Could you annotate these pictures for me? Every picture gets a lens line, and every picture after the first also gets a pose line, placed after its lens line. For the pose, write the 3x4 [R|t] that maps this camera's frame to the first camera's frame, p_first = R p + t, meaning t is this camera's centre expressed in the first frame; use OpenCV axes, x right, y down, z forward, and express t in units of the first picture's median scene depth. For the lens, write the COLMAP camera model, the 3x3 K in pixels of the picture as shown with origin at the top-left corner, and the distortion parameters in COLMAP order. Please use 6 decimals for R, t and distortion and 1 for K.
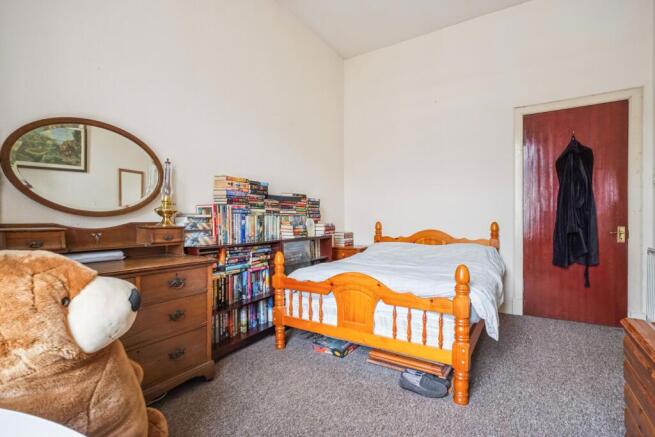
lens RADIAL K [[313.6, 0, 327.2], [0, 313.6, 216.9], [0, 0, 1]] dist [-0.024359, 0.007351]
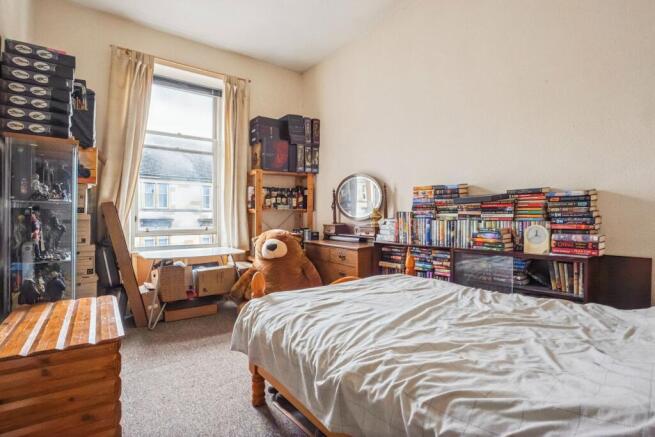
lens RADIAL K [[313.6, 0, 328.4], [0, 313.6, 216.2], [0, 0, 1]] dist [-0.024359, 0.007351]
pose [[-0.349781, 0.000739, -0.936831, 0.814590], [0.005402, 0.999985, -0.001228, -0.017291], [0.936816, -0.005490, -0.349779, 0.987027]]
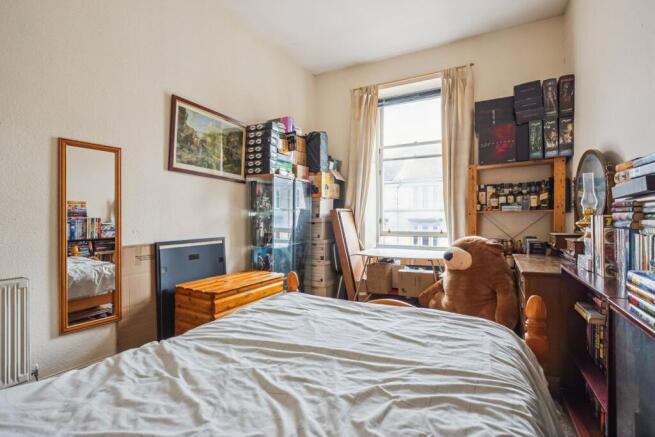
lens RADIAL K [[313.6, 0, 328.7], [0, 313.6, 219.1], [0, 0, 1]] dist [-0.024359, 0.007351]
pose [[-0.996823, 0.004168, -0.079539, 0.235046], [0.003950, 0.999988, 0.002888, -0.029050], [0.079550, 0.002565, -0.996828, 1.370199]]
